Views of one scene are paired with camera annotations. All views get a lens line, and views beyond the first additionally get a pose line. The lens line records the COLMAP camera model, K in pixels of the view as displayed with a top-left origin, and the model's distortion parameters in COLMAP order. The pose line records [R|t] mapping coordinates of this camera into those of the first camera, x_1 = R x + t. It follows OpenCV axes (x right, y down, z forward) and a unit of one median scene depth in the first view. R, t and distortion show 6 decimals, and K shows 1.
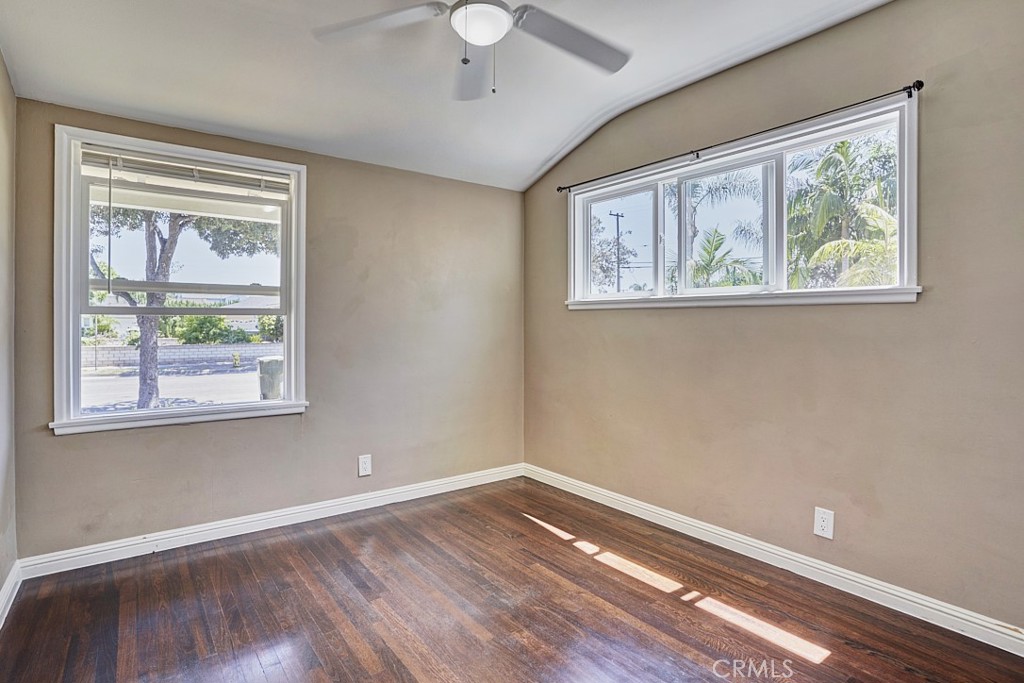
lens RADIAL K [[507.5, 0, 507.7], [0, 507.5, 344.3], [0, 0, 1]] dist [-0.083154, 0.039562]
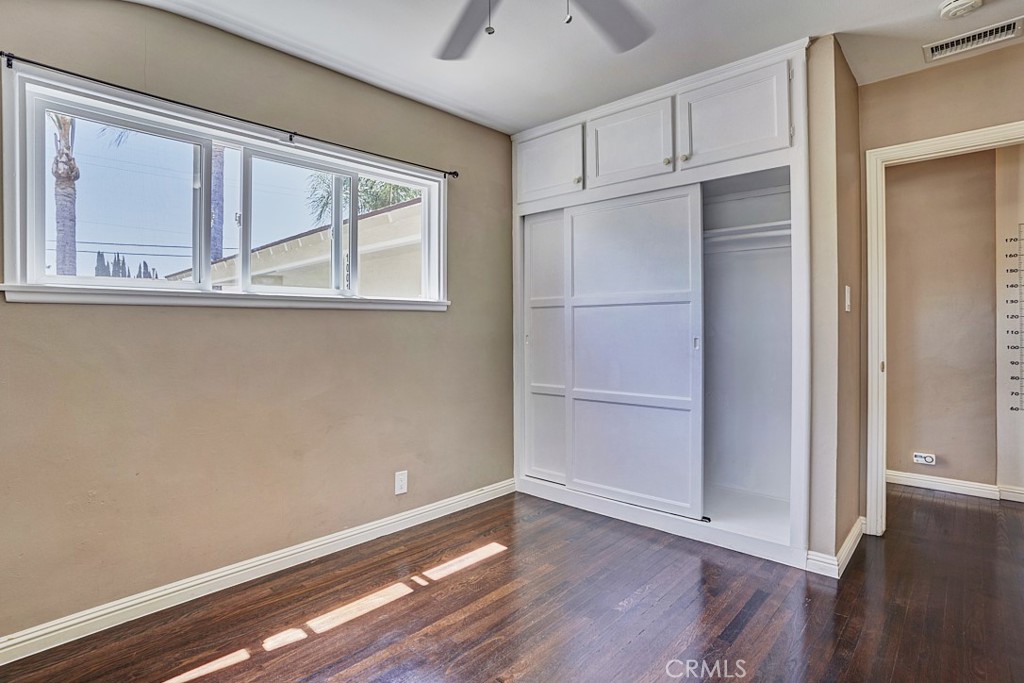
lens RADIAL K [[507.5, 0, 507.7], [0, 507.5, 344.3], [0, 0, 1]] dist [-0.083154, 0.039562]
pose [[-0.150932, -0.035891, 0.987892, -0.652568], [0.046057, 0.998000, 0.043295, -0.035456], [-0.987471, 0.052034, -0.148977, 0.879616]]
